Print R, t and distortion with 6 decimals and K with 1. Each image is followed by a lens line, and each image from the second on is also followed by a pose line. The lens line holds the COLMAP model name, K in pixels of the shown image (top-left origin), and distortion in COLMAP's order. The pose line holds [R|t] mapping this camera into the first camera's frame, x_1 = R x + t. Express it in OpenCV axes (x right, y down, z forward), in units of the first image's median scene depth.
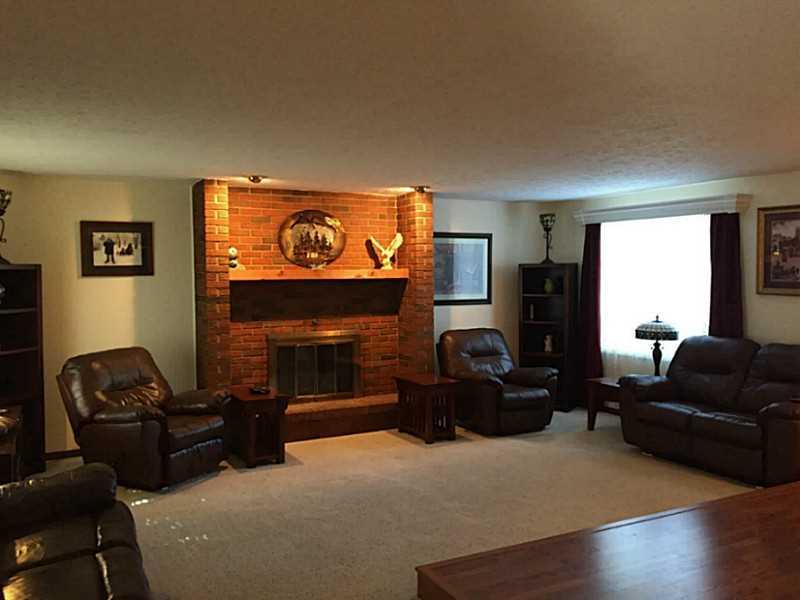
lens RADIAL K [[686.1, 0, 410.6], [0, 686.1, 302.1], [0, 0, 1]] dist [0.059103, -0.013070]
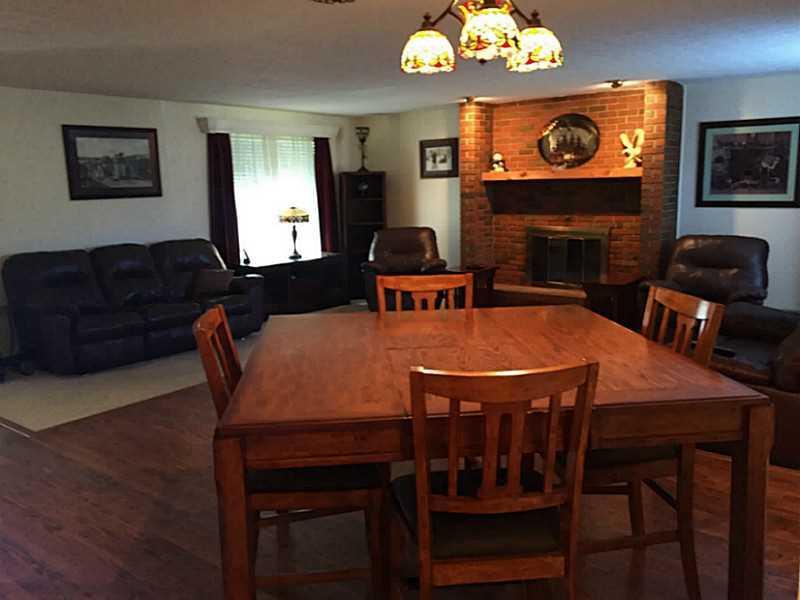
lens RADIAL K [[686.1, 0, 410.6], [0, 686.1, 302.1], [0, 0, 1]] dist [0.059103, -0.013070]
pose [[0.404138, 0.157961, -0.900955, 0.886471], [-0.022503, 0.986395, 0.162847, -0.014115], [0.914421, -0.045538, 0.402194, 0.355250]]
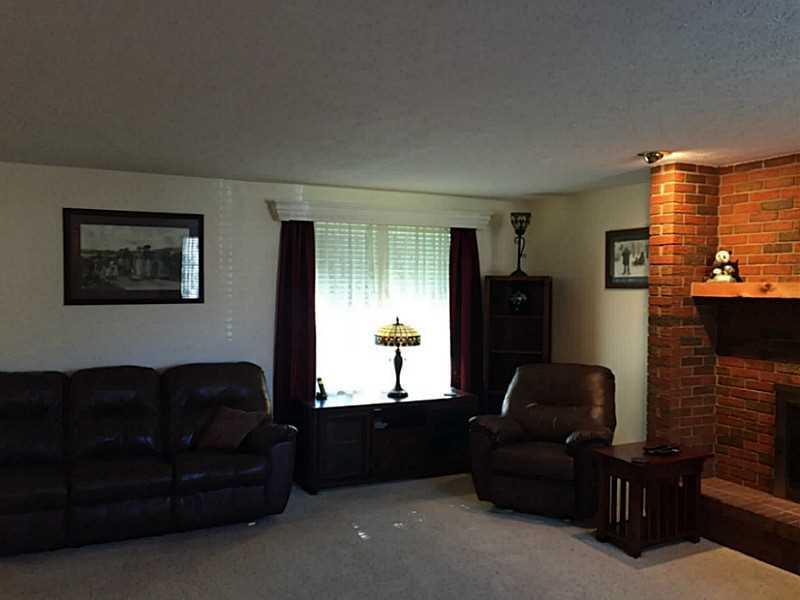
lens RADIAL K [[686.1, 0, 410.6], [0, 686.1, 302.1], [0, 0, 1]] dist [0.059103, -0.013070]
pose [[-0.030855, 0.033005, -0.998979, 0.490539], [-0.053747, 0.997954, 0.034631, -0.035523], [0.998078, 0.054761, -0.029018, 0.735086]]
